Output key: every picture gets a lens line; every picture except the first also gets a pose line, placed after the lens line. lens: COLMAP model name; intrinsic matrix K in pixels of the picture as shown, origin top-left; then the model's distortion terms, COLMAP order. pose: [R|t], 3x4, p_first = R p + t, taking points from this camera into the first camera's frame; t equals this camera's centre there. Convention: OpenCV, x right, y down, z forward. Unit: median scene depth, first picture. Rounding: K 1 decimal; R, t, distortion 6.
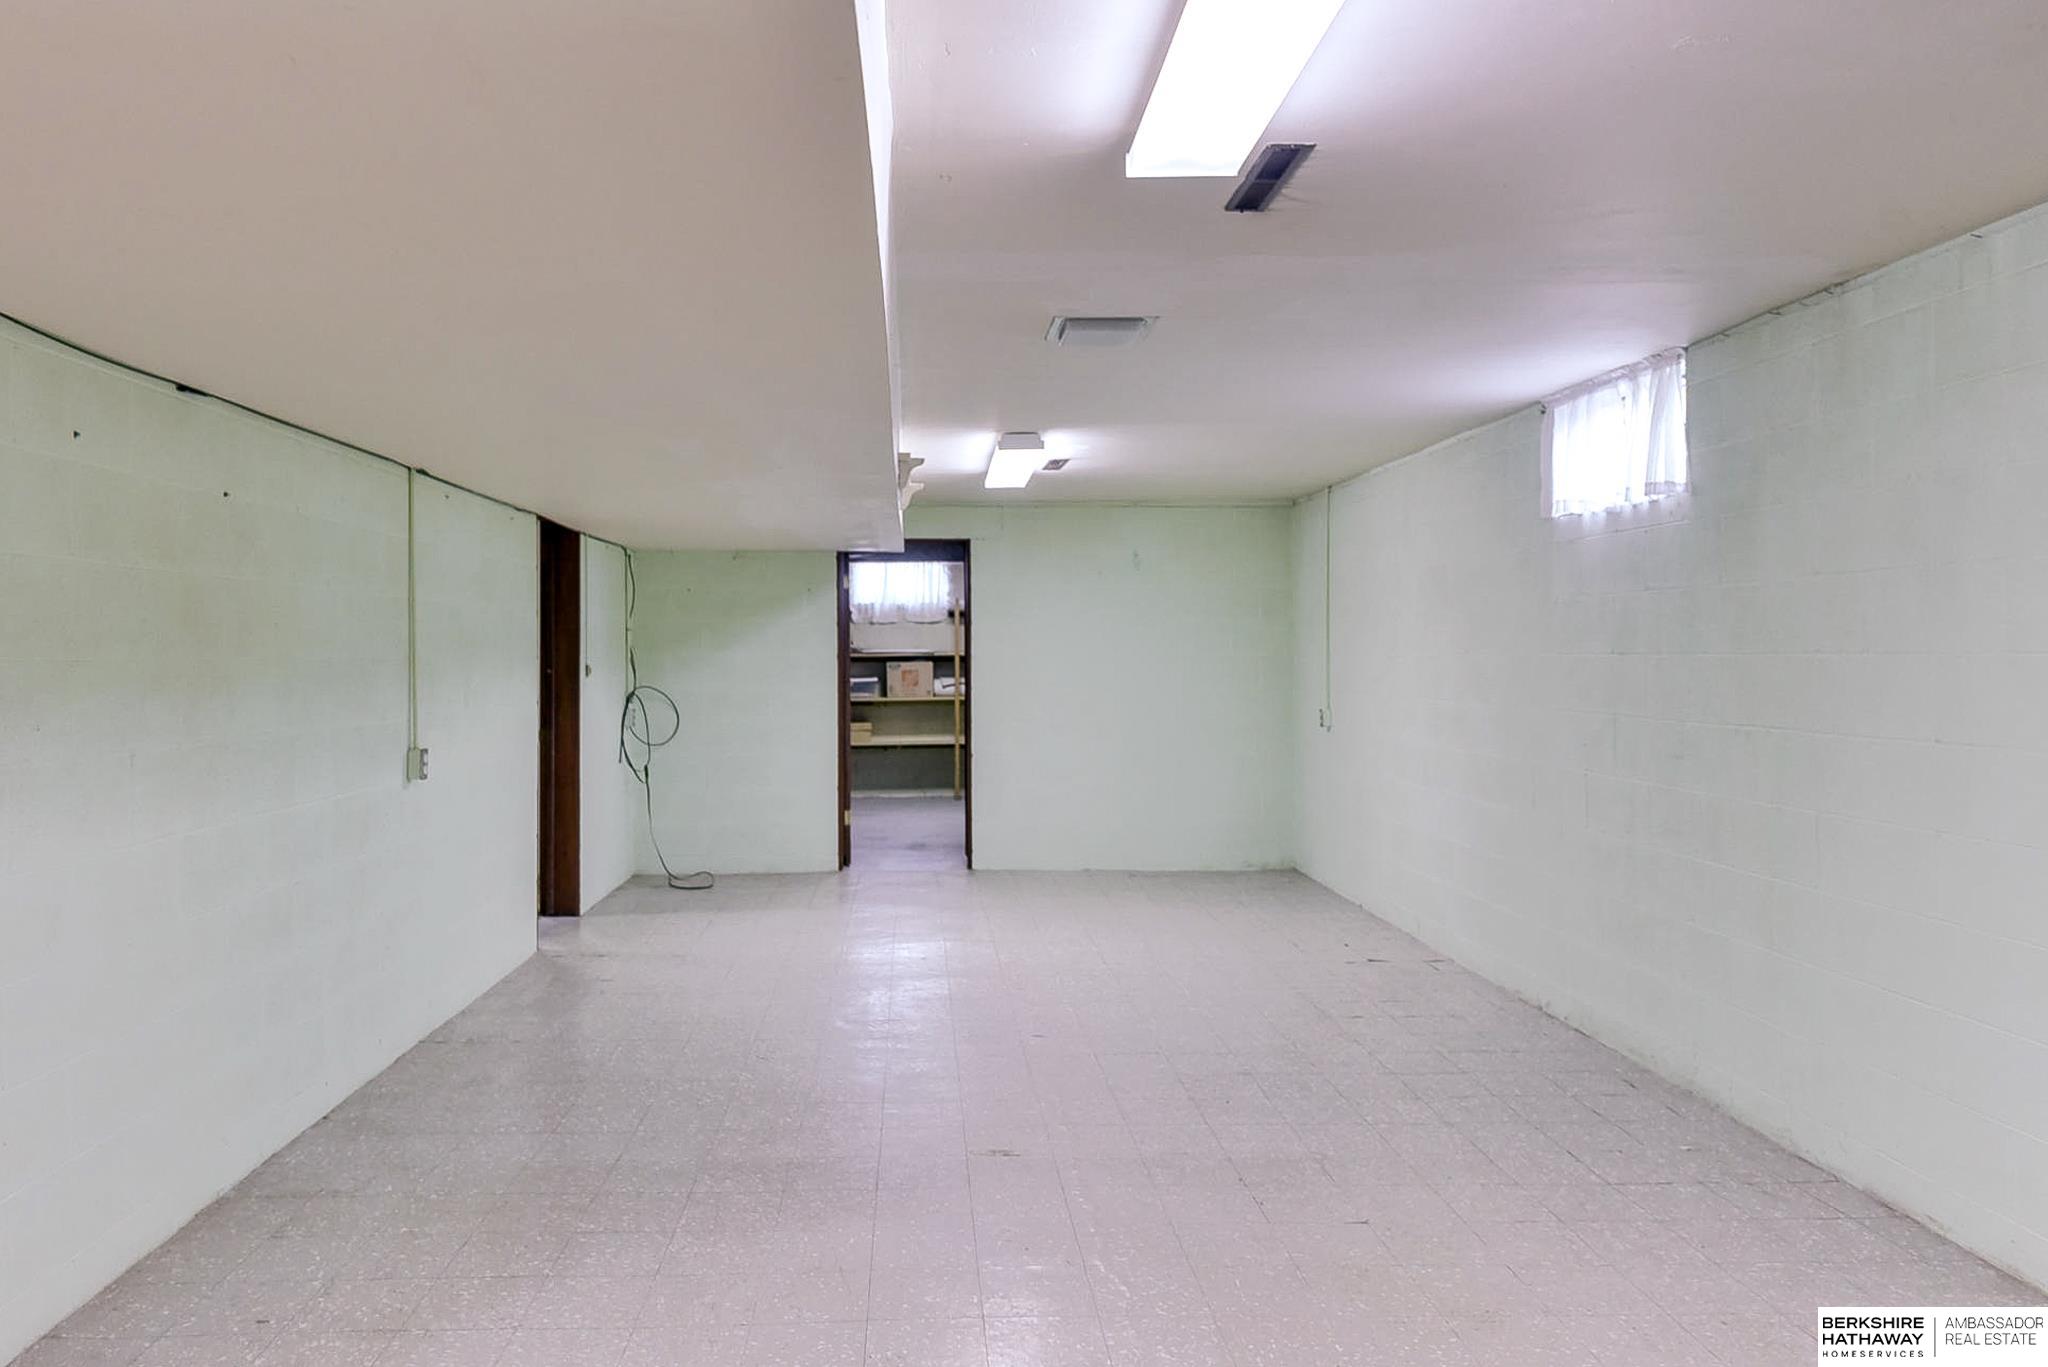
lens RADIAL K [[1310.6, 0, 1022.2], [0, 1310.6, 653.0], [0, 0, 1]] dist [0.003890, 0.000821]
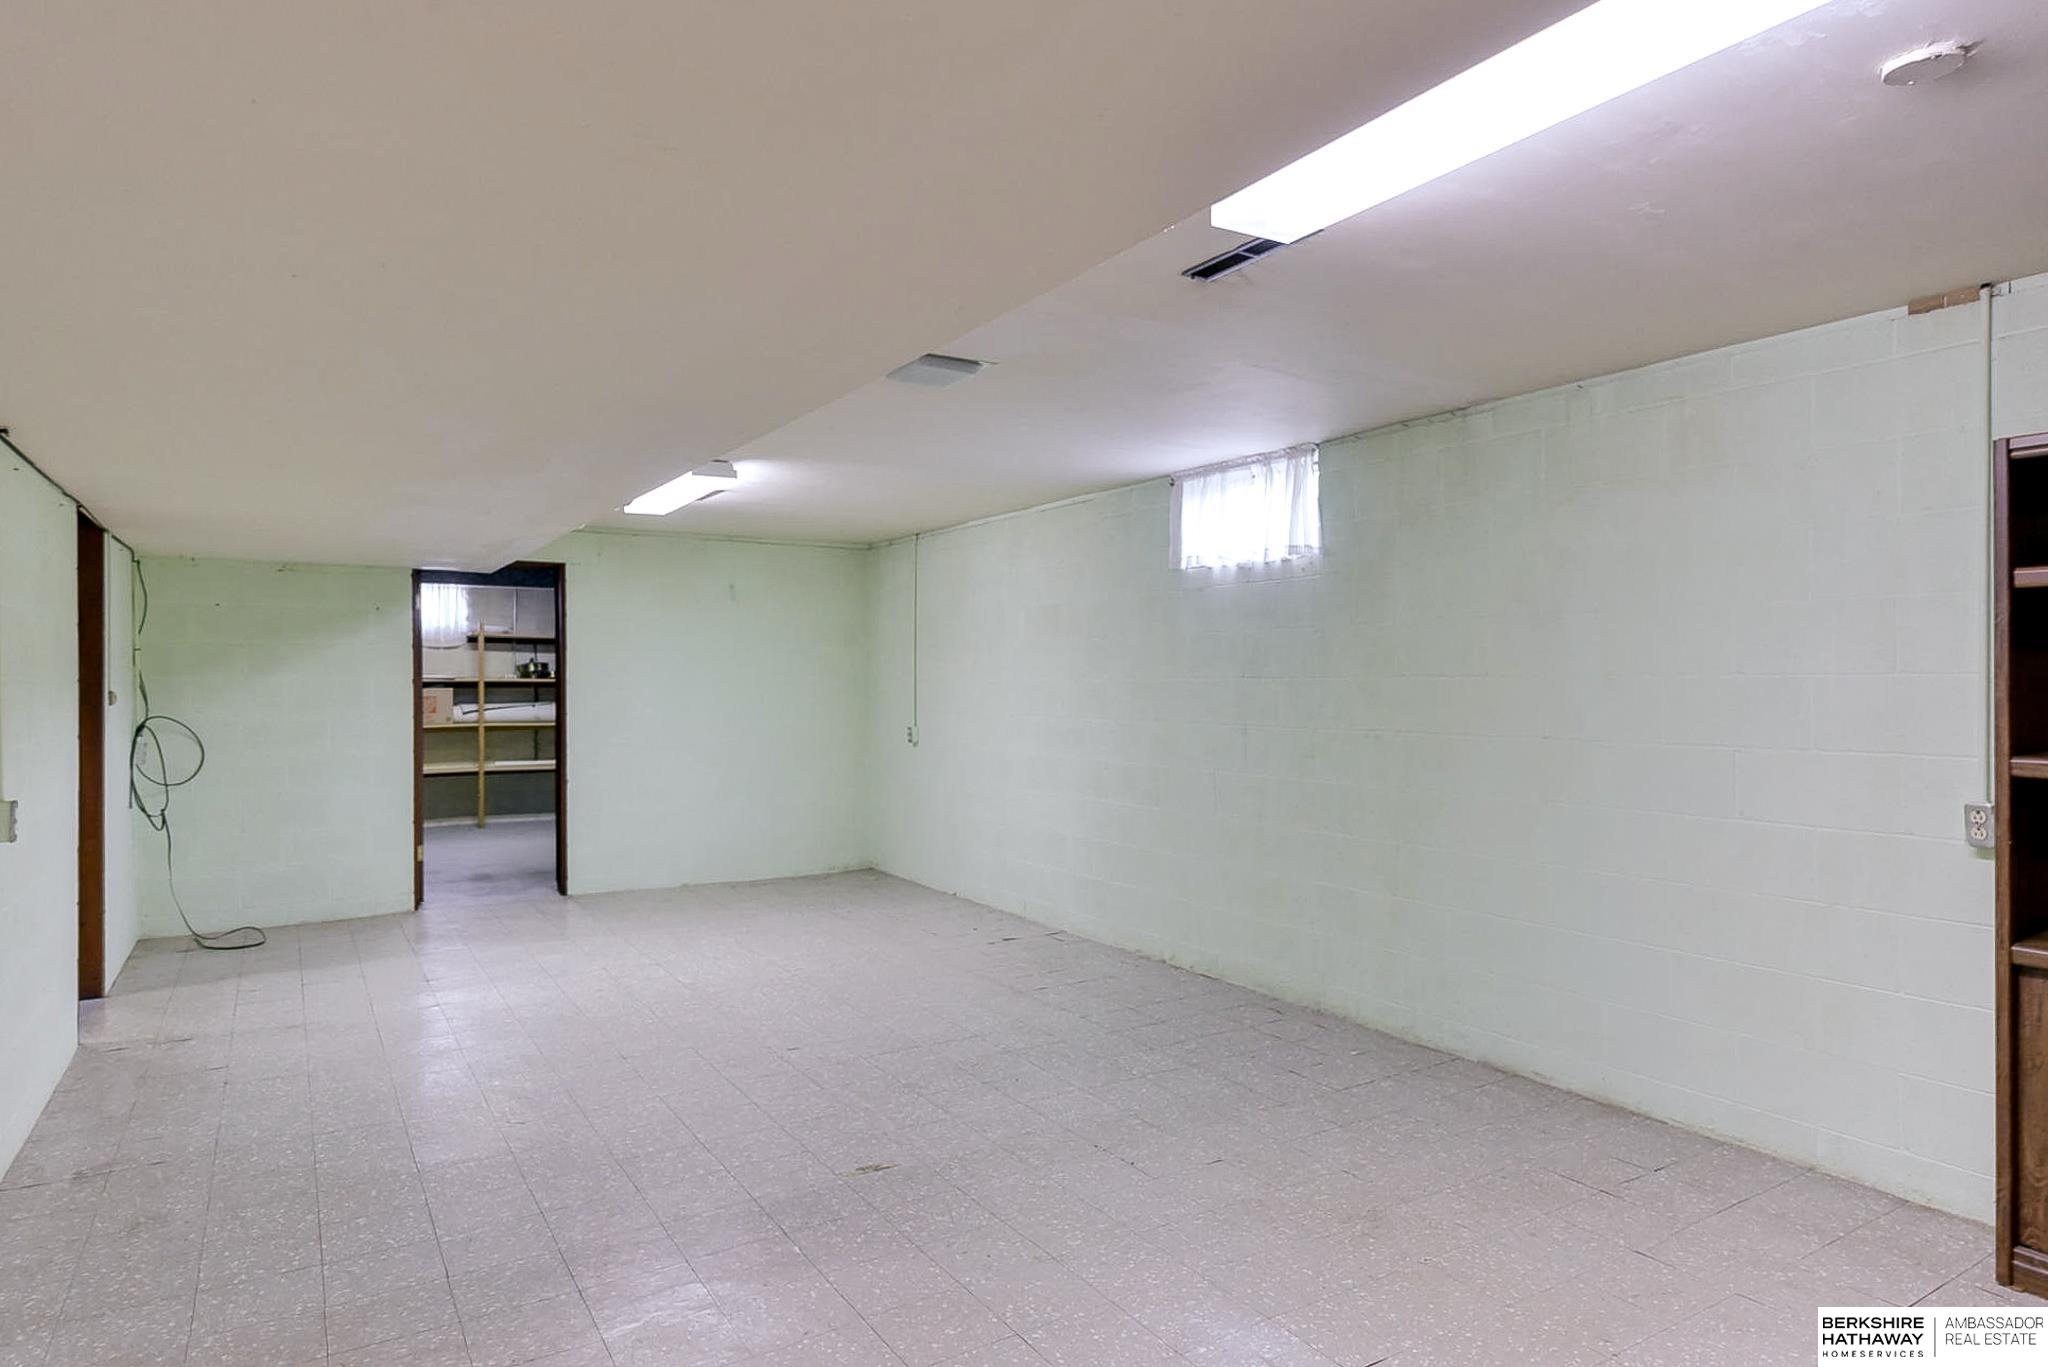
lens RADIAL K [[1119.8, 0, 1024.0], [0, 1119.8, 683.5], [0, 0, 1]] dist [0.005521, 0.000647]
pose [[0.869335, -0.000532, 0.494223, -0.194273], [-0.000365, 0.999998, 0.001719, 0.003206], [-0.494223, -0.001675, 0.869334, 0.109229]]
